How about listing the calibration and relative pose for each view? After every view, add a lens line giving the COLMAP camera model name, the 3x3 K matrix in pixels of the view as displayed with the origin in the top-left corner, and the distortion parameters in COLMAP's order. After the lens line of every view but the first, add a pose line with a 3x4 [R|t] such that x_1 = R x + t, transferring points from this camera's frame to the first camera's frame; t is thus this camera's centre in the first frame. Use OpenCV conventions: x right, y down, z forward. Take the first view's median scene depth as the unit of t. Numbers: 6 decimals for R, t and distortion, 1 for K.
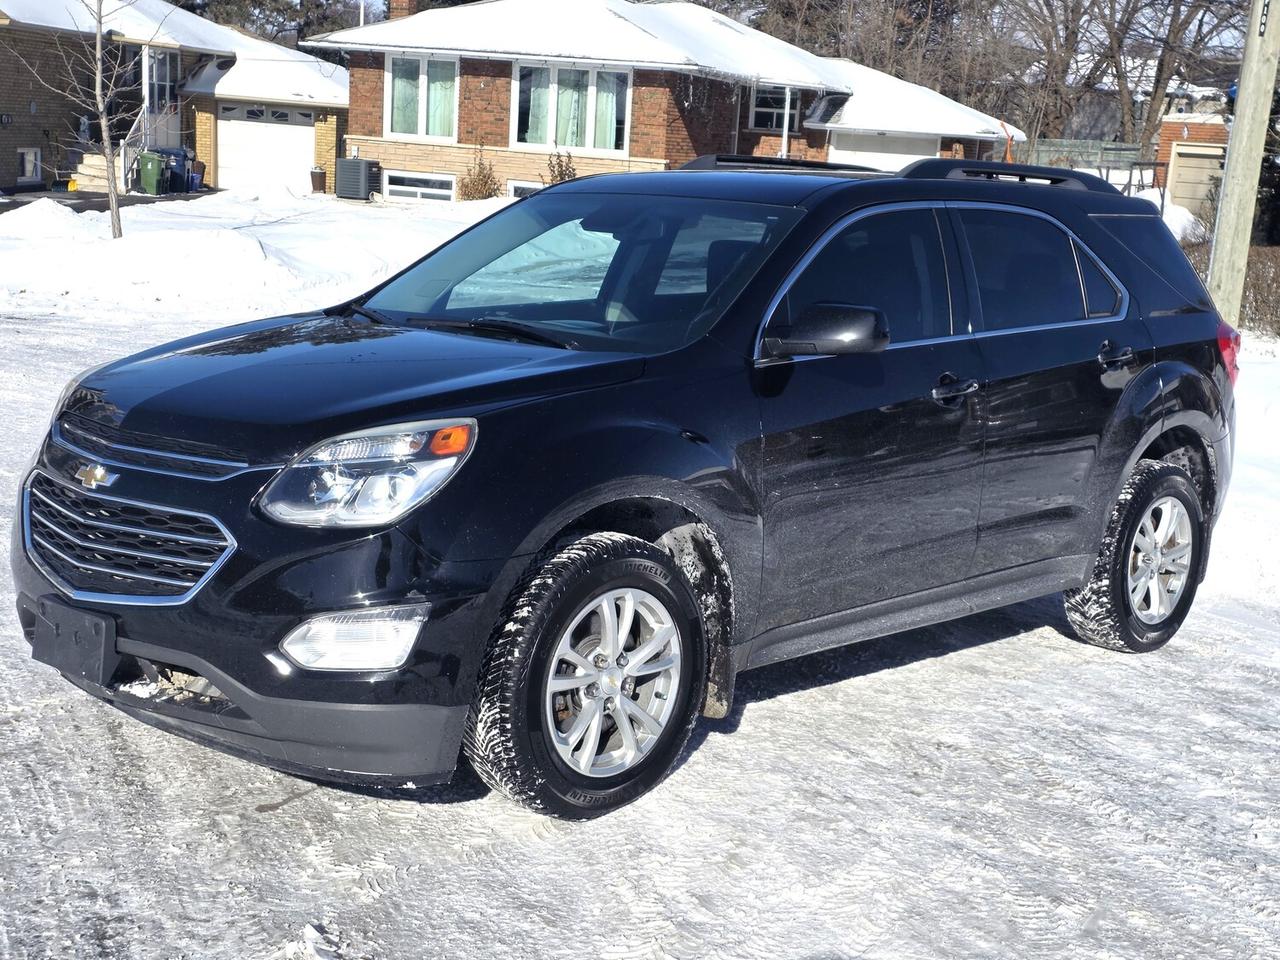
lens RADIAL K [[1818.7, 0, 654.9], [0, 1818.7, 512.8], [0, 0, 1]] dist [0.111673, 0.000000]
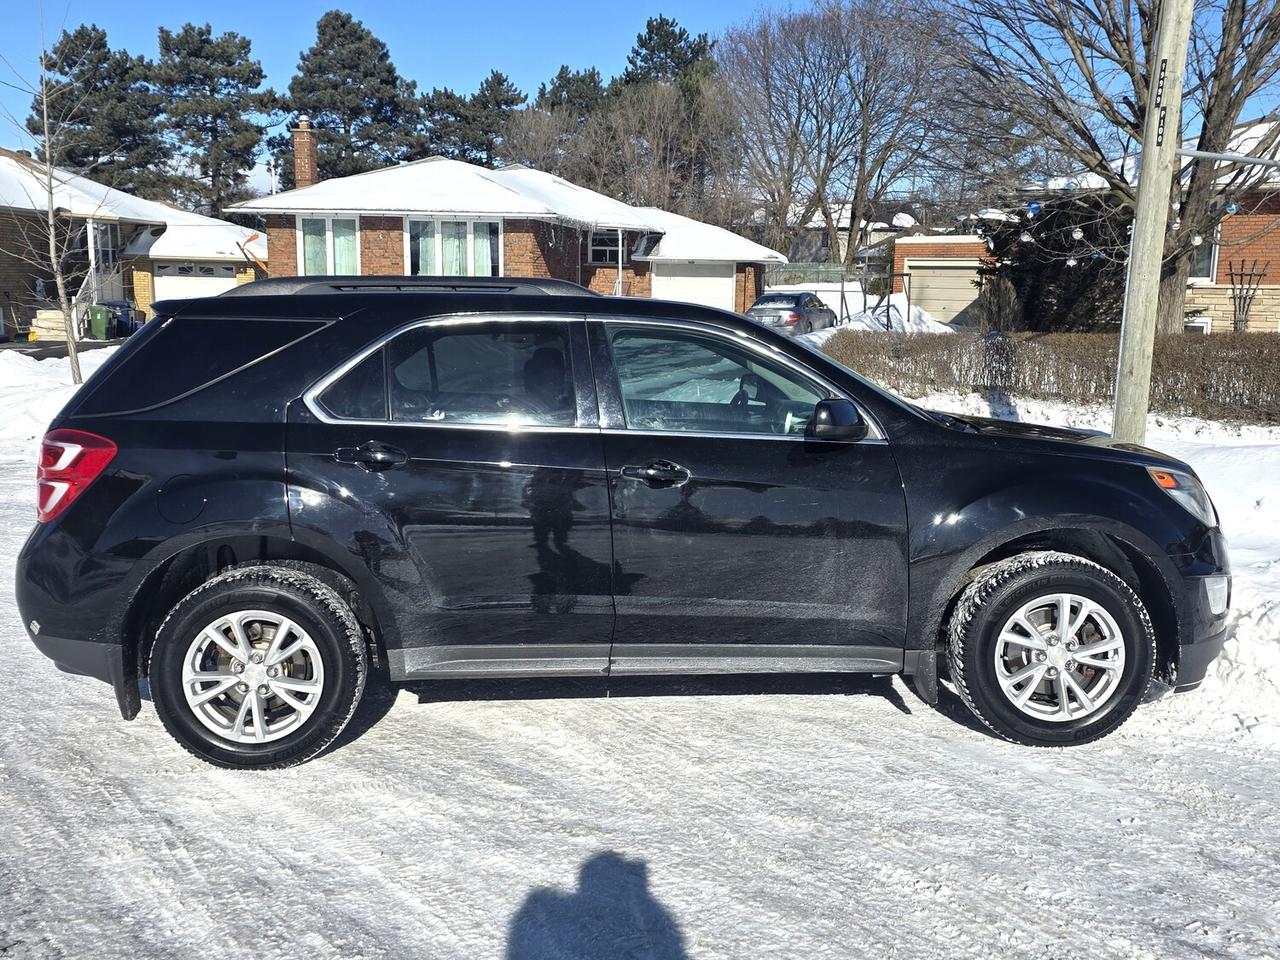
lens RADIAL K [[1309.5, 0, 647.0], [0, 1309.5, 468.3], [0, 0, 1]] dist [0.098900, 0.000000]
pose [[0.990255, -0.068515, 0.121246, -0.032877], [0.075025, 0.995929, -0.049964, -0.019651], [-0.117329, 0.058574, 0.991364, 0.102394]]
